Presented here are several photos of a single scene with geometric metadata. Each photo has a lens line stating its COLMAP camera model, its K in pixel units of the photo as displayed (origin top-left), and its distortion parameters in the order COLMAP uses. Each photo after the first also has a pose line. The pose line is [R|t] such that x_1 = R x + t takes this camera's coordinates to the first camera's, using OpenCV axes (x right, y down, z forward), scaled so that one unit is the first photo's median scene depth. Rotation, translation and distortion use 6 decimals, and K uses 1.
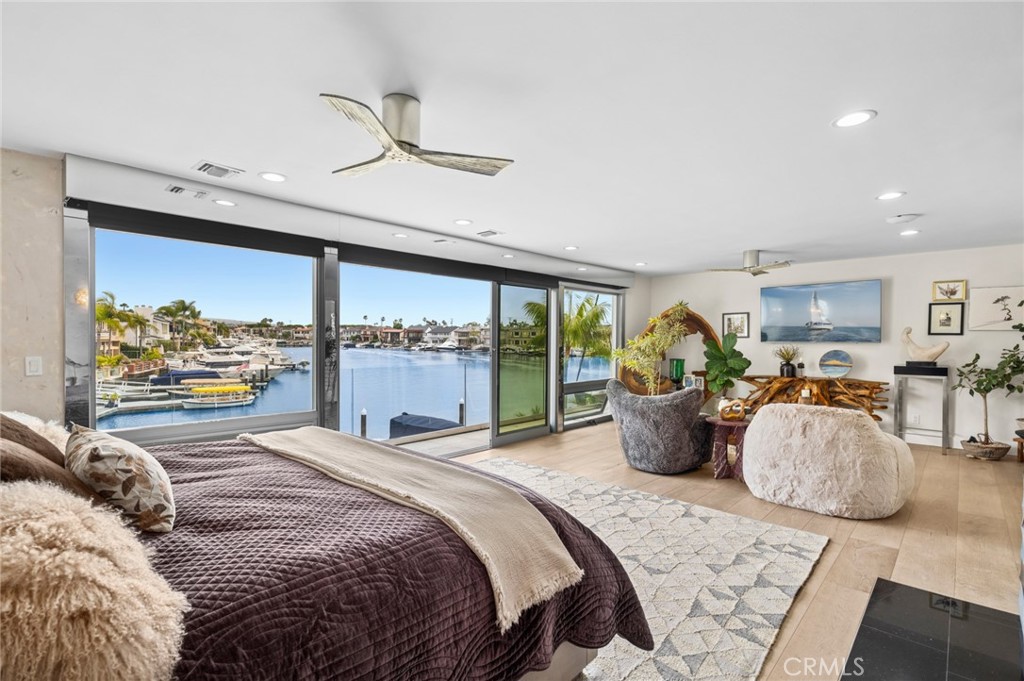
lens RADIAL K [[472.8, 0, 513.8], [0, 472.8, 339.7], [0, 0, 1]] dist [0.002653, -0.000483]
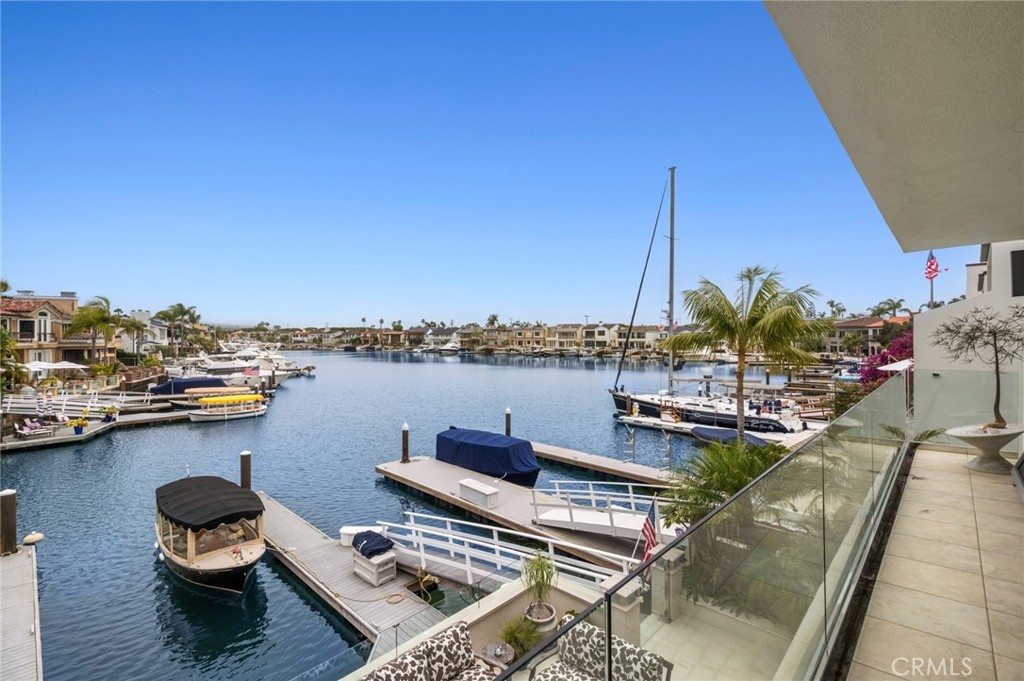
lens RADIAL K [[472.8, 0, 512.1], [0, 472.8, 336.7], [0, 0, 1]] dist [0.002653, -0.000483]
pose [[0.999879, -0.014844, 0.004755, -0.045433], [0.014878, 0.999863, -0.007296, -0.000247], [-0.004646, 0.007365, 0.999962, 0.050836]]
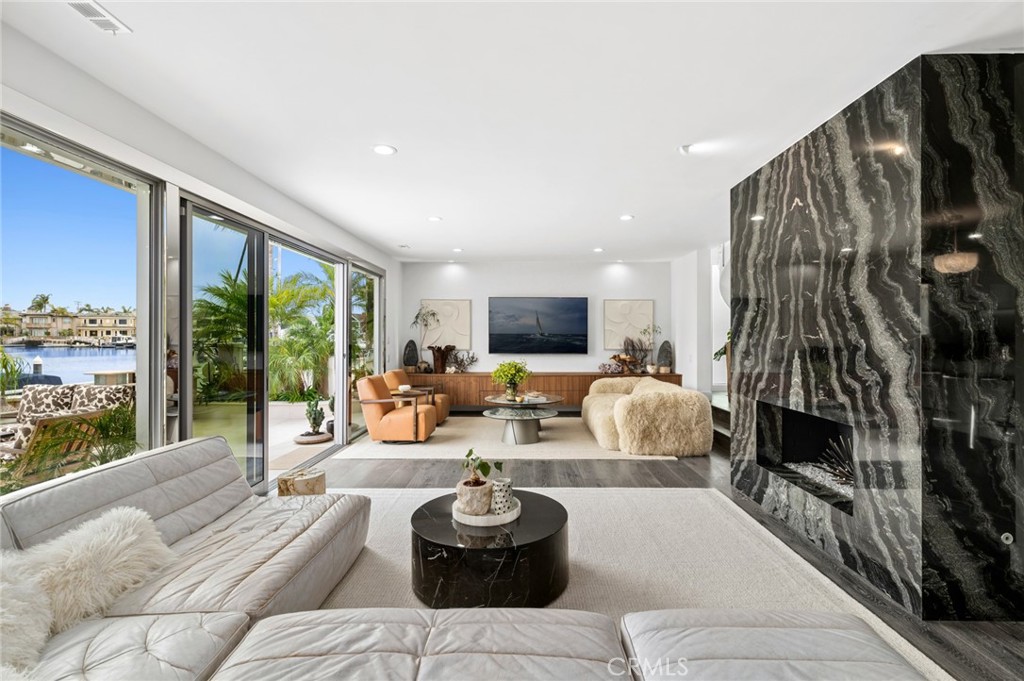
lens RADIAL K [[472.8, 0, 520.4], [0, 472.8, 338.5], [0, 0, 1]] dist [0.002653, -0.000483]
pose [[0.731916, -0.011513, 0.681297, -0.028320], [0.009245, 0.999933, 0.006966, 0.043313], [-0.681332, 0.001200, 0.731974, 0.010457]]
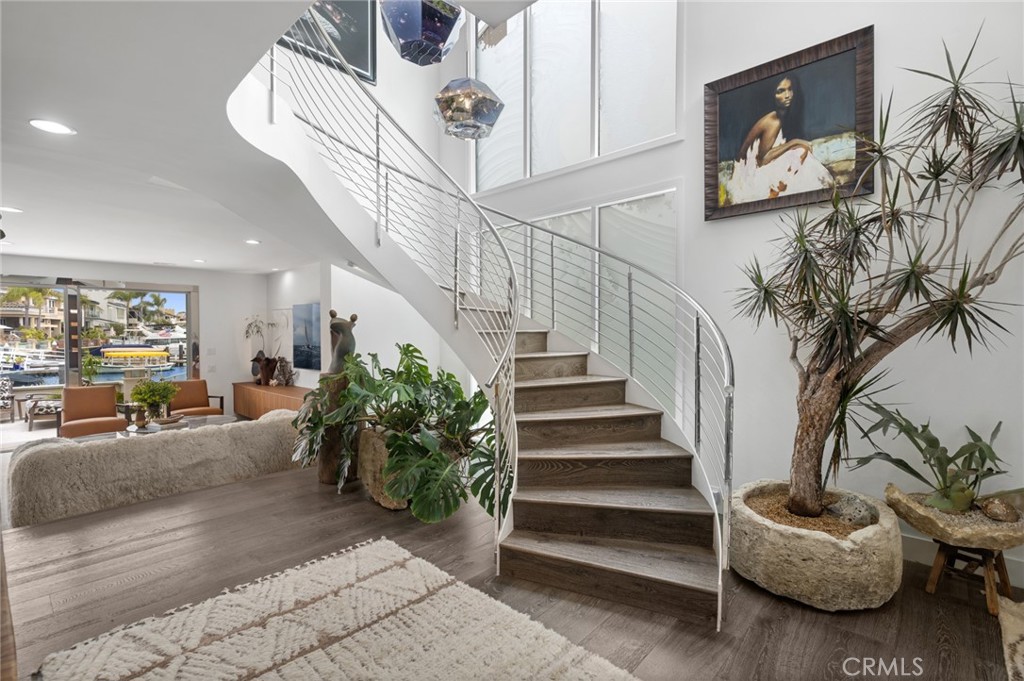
lens RADIAL K [[472.8, 0, 510.6], [0, 472.8, 341.6], [0, 0, 1]] dist [0.002653, -0.000483]
pose [[0.999888, -0.012276, 0.008515, 0.097186], [0.012146, 0.999810, 0.015243, 0.040916], [-0.008701, -0.015137, 0.999848, -0.005488]]
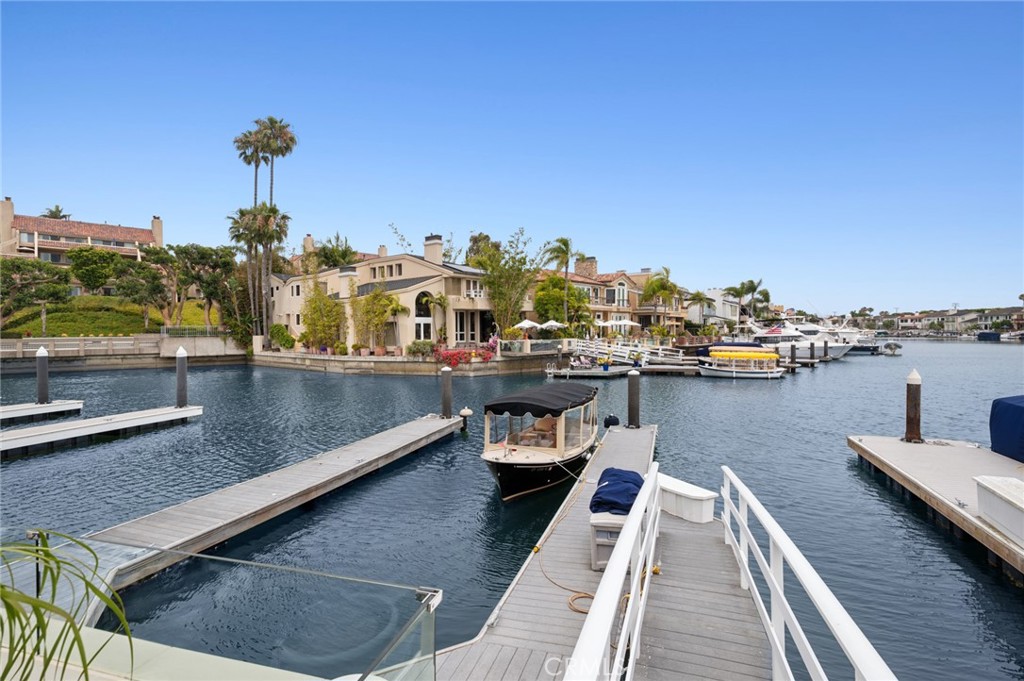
lens RADIAL K [[497.7, 0, 512.9], [0, 497.7, 344.4], [0, 0, 1]] dist [0.008290, -0.002736]
pose [[0.450411, 0.009415, -0.892772, -0.021665], [0.004769, 0.999905, 0.012951, 0.041641], [0.892808, -0.010090, 0.450324, 0.158392]]
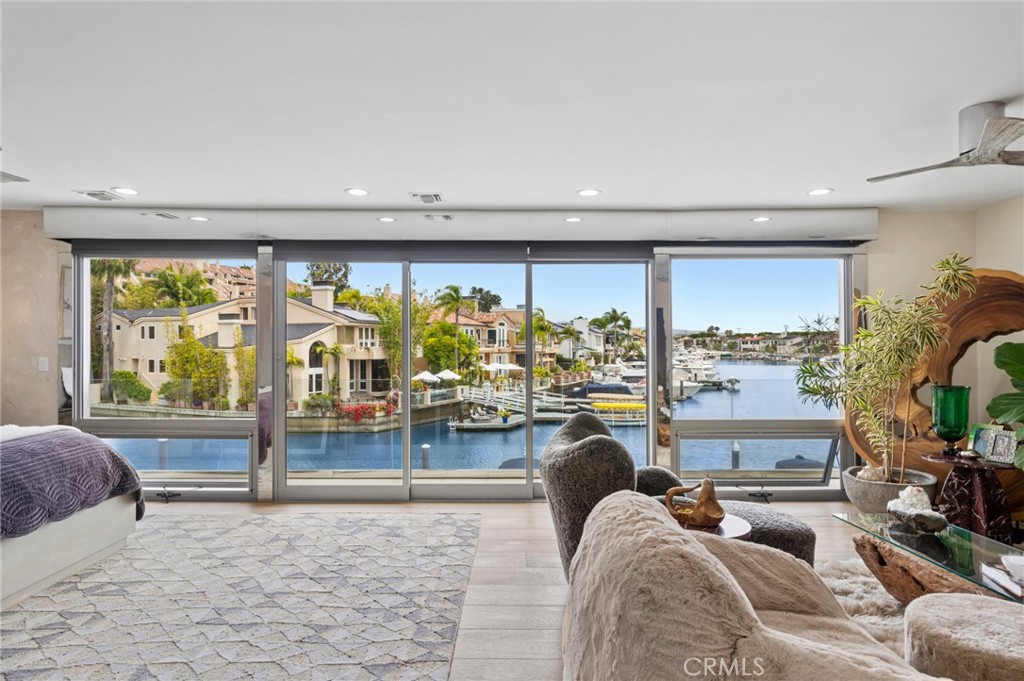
lens RADIAL K [[595.9, 0, 511.3], [0, 595.9, 332.4], [0, 0, 1]] dist [-0.003334, 0.001035]
pose [[0.685520, -0.025761, -0.727598, 0.047777], [0.002098, 0.999440, -0.033409, 0.000906], [0.728051, 0.021376, 0.685190, 0.031629]]
